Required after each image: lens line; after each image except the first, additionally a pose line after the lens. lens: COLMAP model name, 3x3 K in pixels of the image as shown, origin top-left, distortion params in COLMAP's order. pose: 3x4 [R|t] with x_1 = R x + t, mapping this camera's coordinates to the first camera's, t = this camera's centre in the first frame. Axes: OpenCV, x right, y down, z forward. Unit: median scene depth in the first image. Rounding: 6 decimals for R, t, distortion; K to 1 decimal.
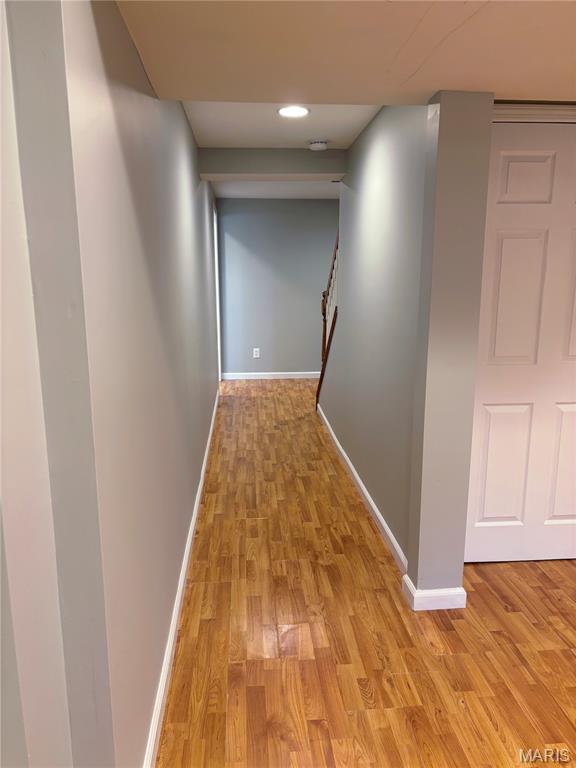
lens RADIAL K [[580.4, 0, 288.0], [0, 580.4, 384.0], [0, 0, 1]] dist [0.100757, -0.113393]
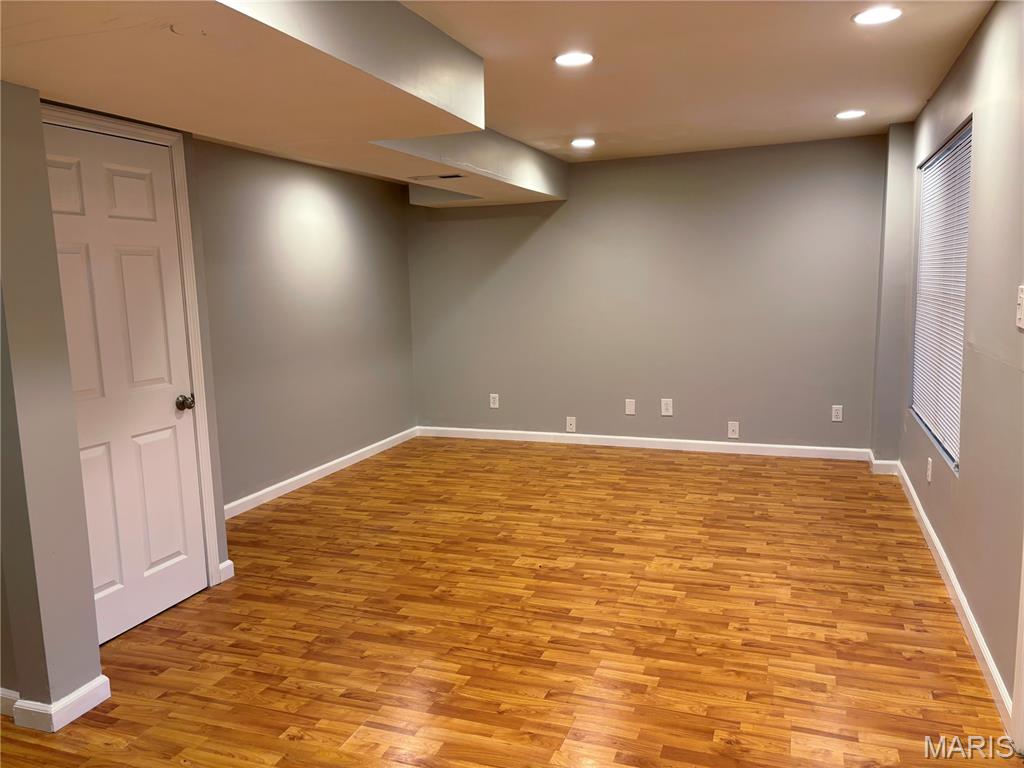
lens RADIAL K [[773.9, 0, 512.0], [0, 773.9, 384.0], [0, 0, 1]] dist [0.100757, -0.113393]
pose [[0.433485, -0.137667, 0.890583, -0.383862], [0.206771, 0.977091, 0.050394, 0.014328], [-0.877118, 0.162302, 0.452020, -0.058127]]
